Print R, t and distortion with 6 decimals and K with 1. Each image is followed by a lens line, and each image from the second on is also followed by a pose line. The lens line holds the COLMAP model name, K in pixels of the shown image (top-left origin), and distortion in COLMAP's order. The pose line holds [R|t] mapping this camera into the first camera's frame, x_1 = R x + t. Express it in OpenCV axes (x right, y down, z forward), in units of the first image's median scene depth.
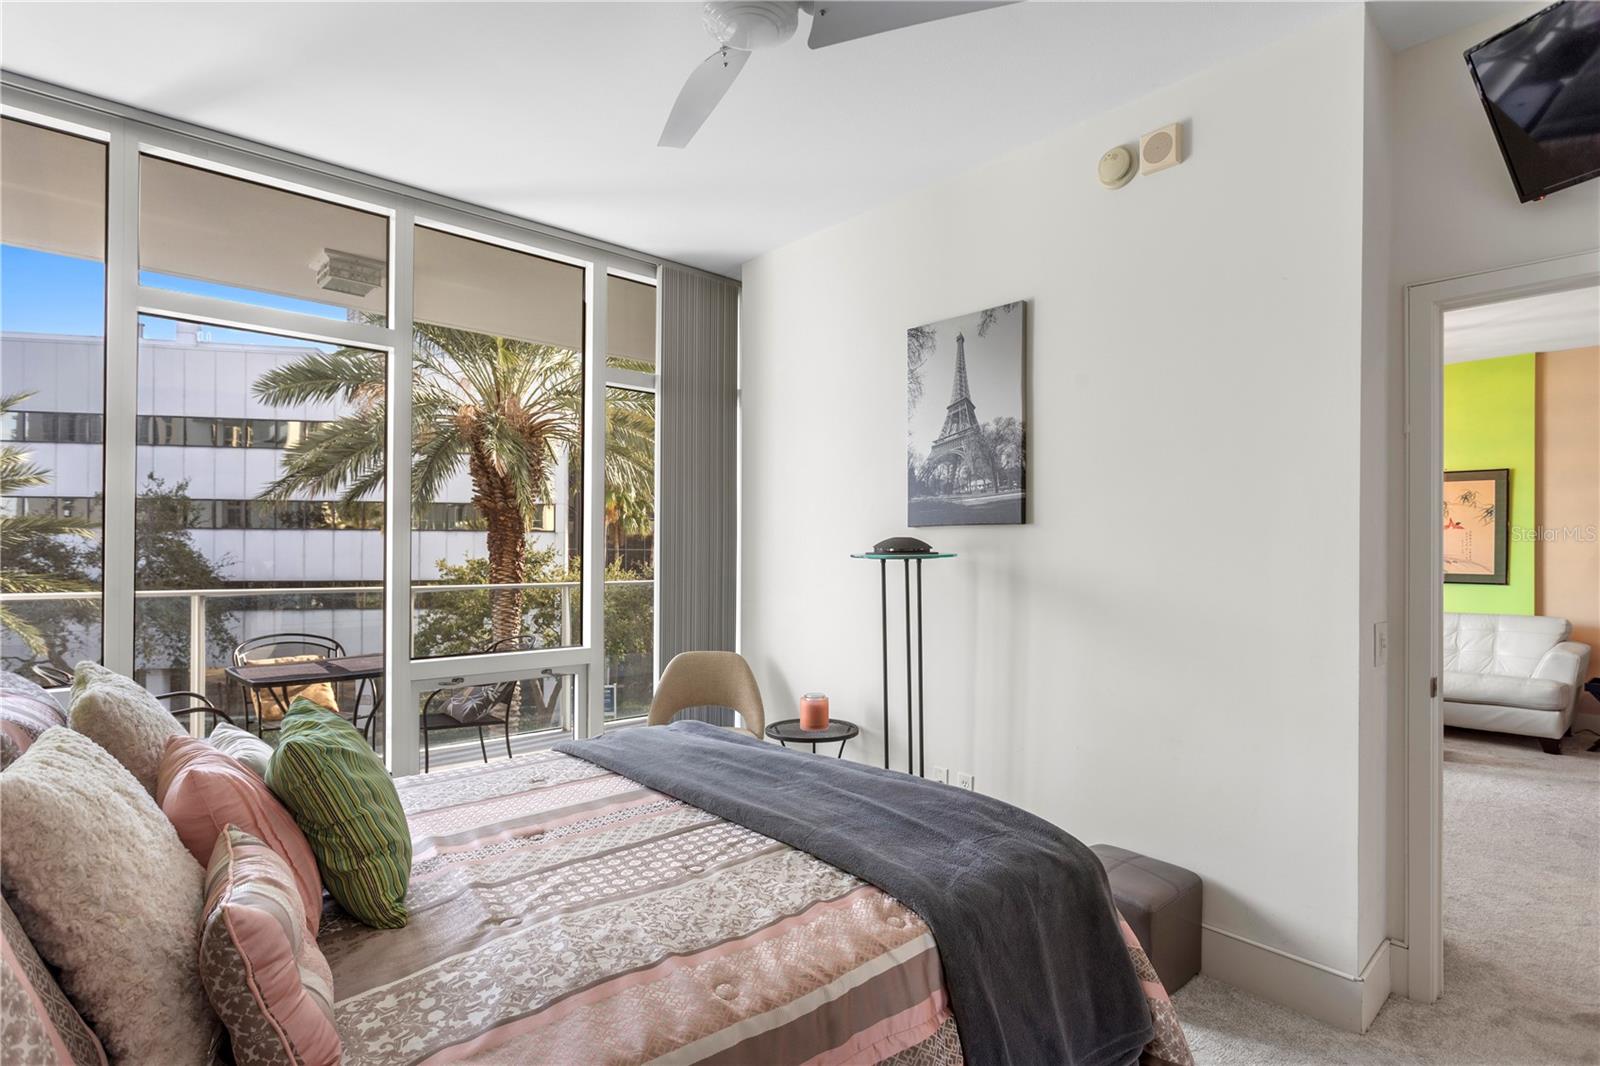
lens RADIAL K [[804.6, 0, 797.9], [0, 804.6, 543.8], [0, 0, 1]] dist [-0.015628, 0.009423]
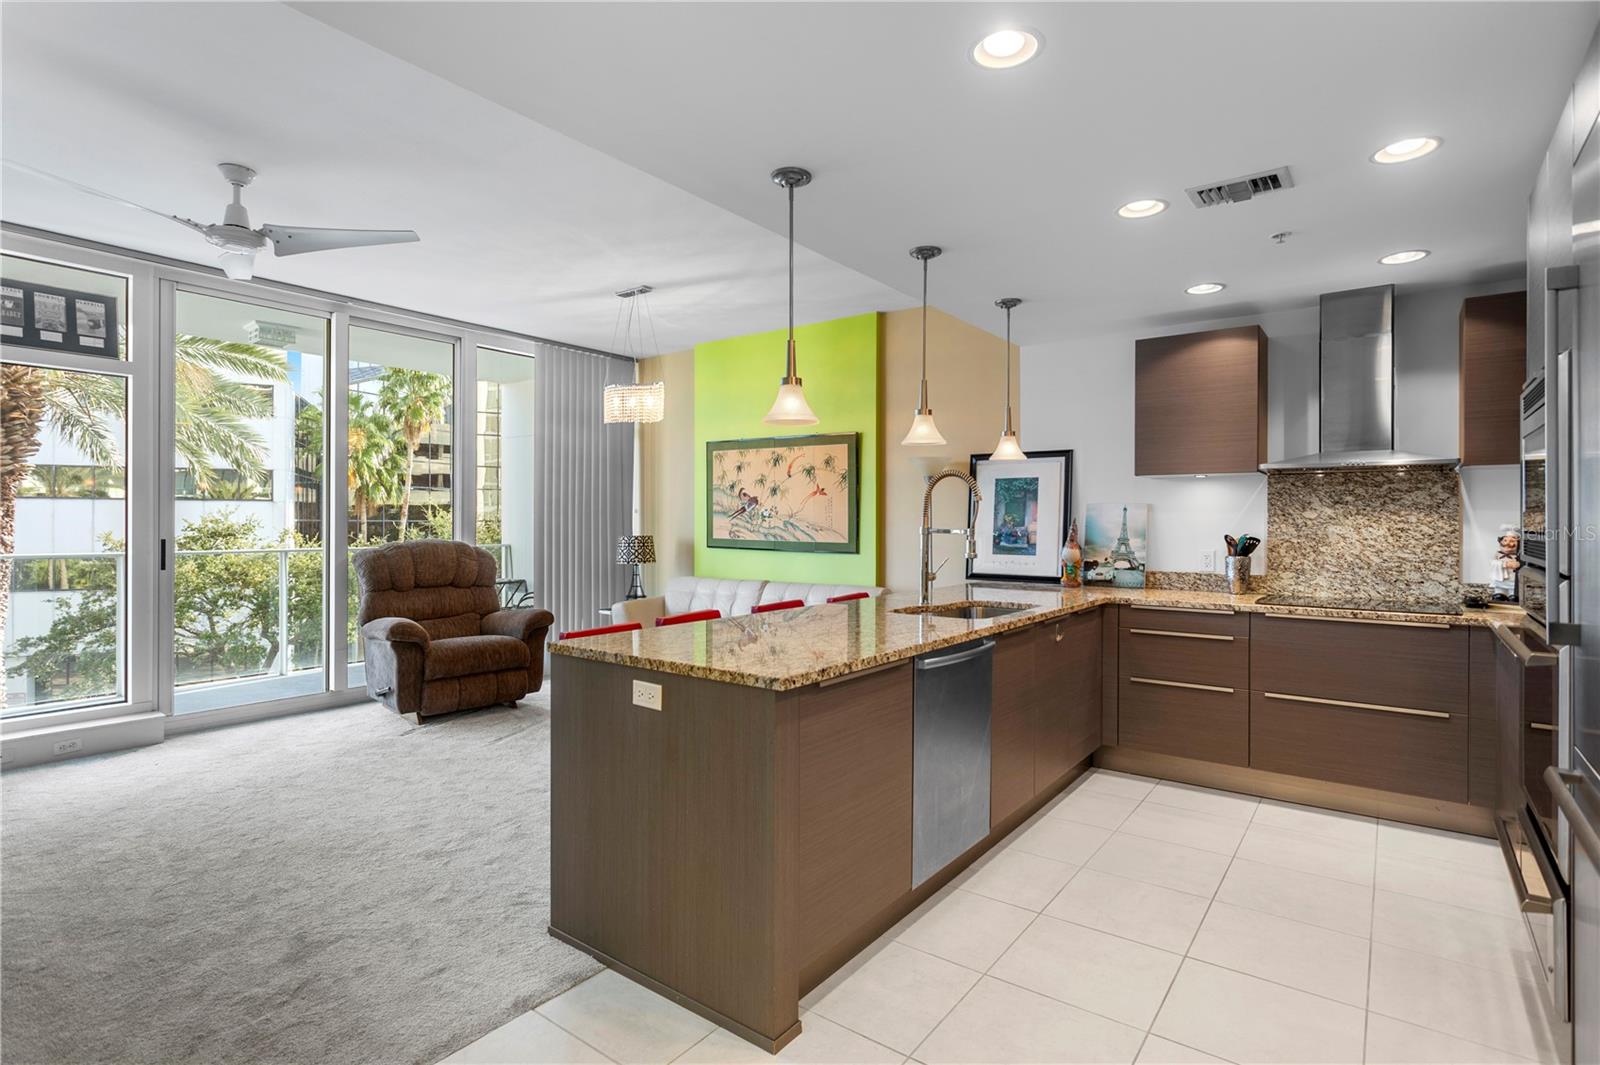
lens RADIAL K [[804.6, 0, 806.9], [0, 804.6, 522.2], [0, 0, 1]] dist [-0.015628, 0.009423]
pose [[0.980672, -0.002024, 0.195650, 0.352830], [0.000258, 0.999959, 0.009051, 0.002791], [-0.195661, -0.008826, 0.980632, 0.035076]]
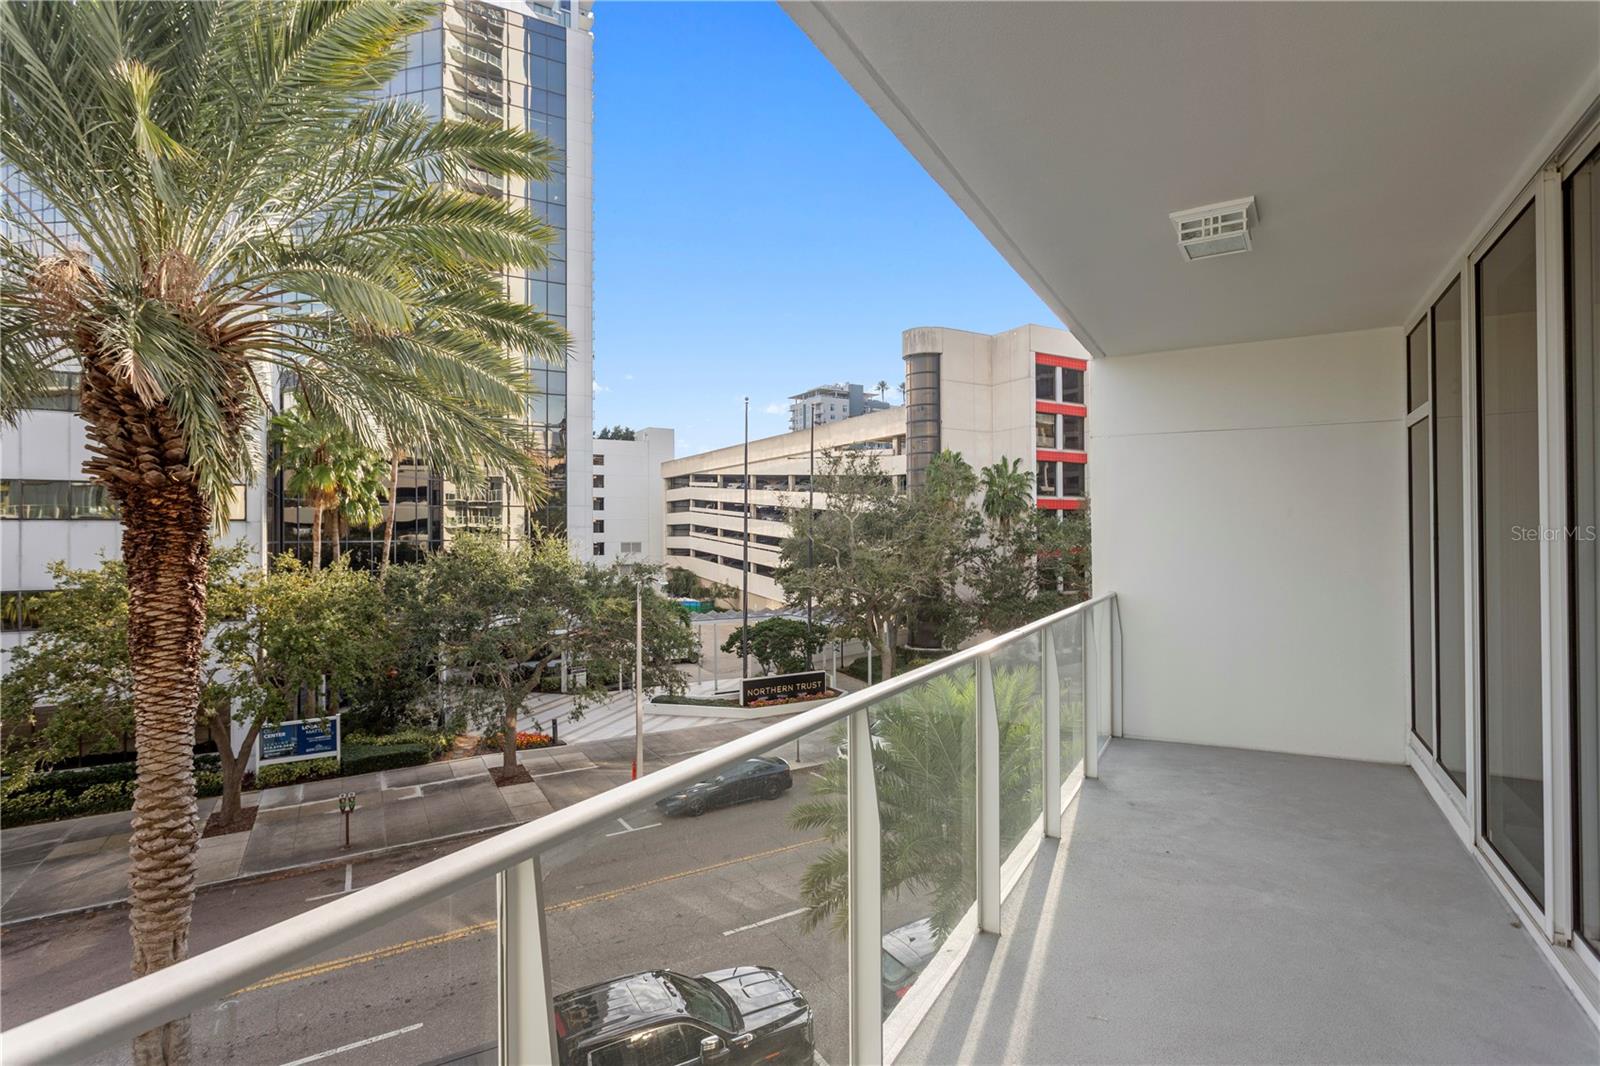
lens RADIAL K [[804.6, 0, 803.9], [0, 804.6, 535.1], [0, 0, 1]] dist [-0.015628, 0.009423]
pose [[0.948904, -0.006139, 0.315505, -0.145454], [0.004387, 0.999971, 0.006262, -0.012856], [-0.315534, -0.004558, 0.948903, 0.409541]]
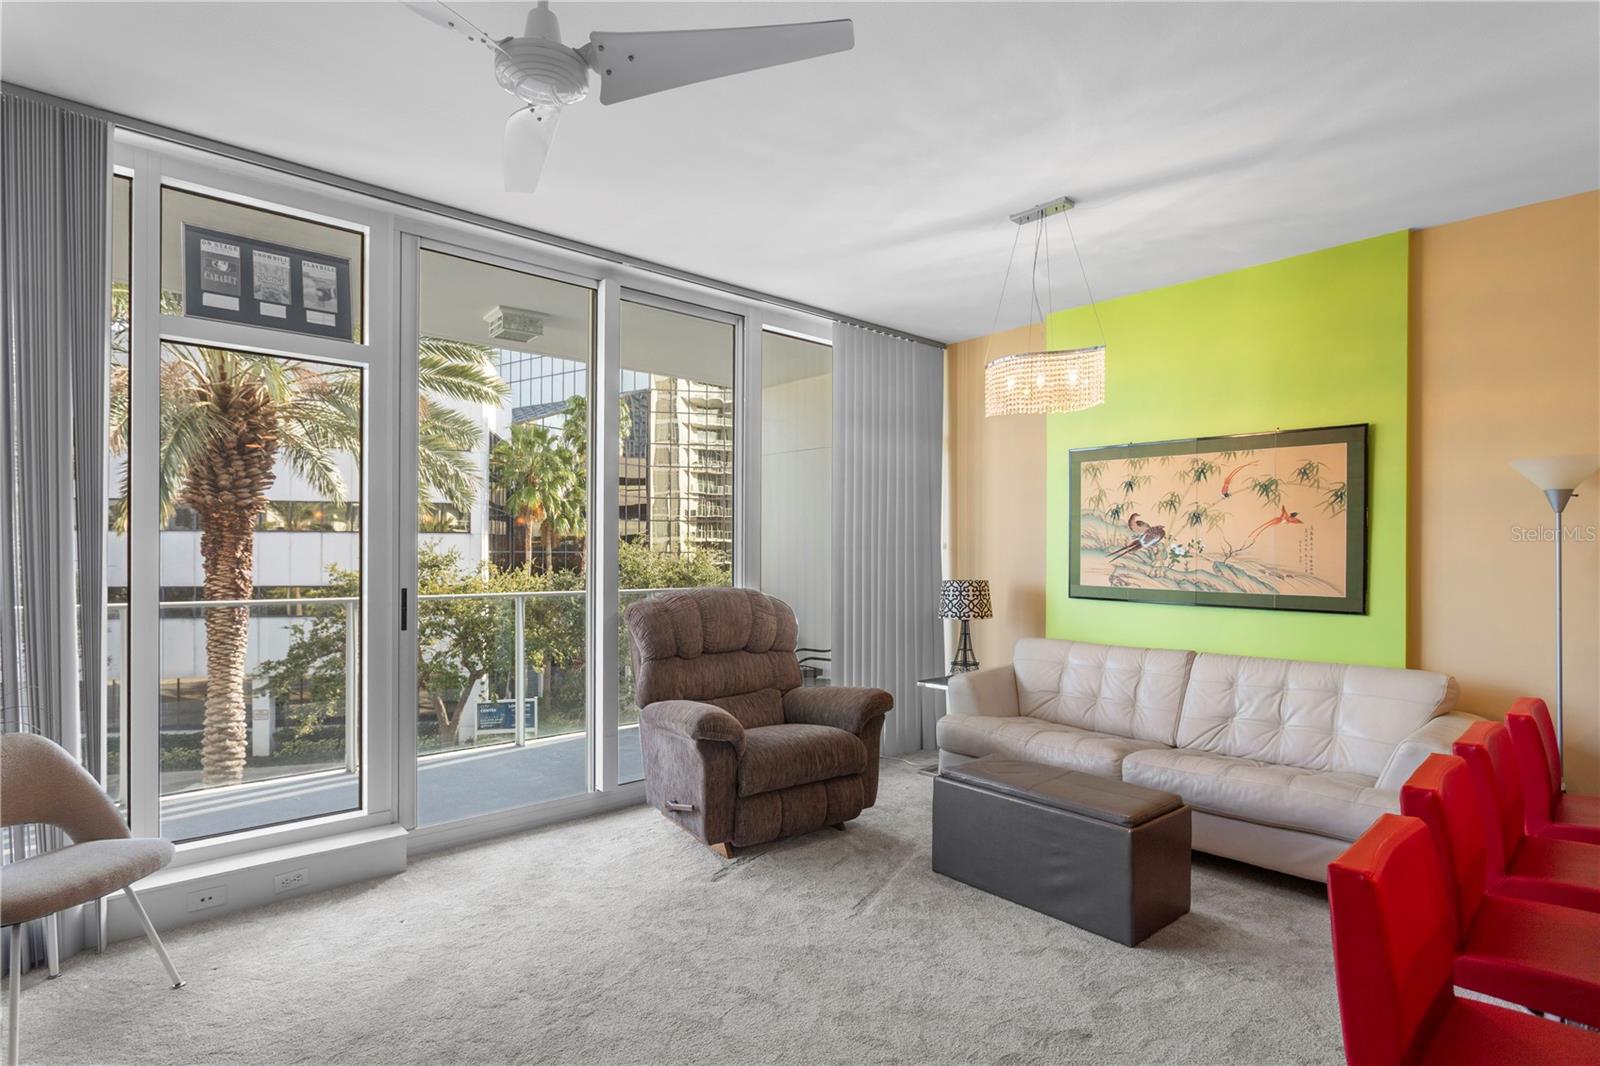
lens RADIAL K [[804.6, 0, 782.1], [0, 804.6, 553.8], [0, 0, 1]] dist [-0.015628, 0.009423]
pose [[0.999950, -0.001244, -0.009903, 0.247854], [0.001352, 0.999940, 0.010851, -0.001273], [0.009889, -0.010863, 0.999892, 0.212860]]
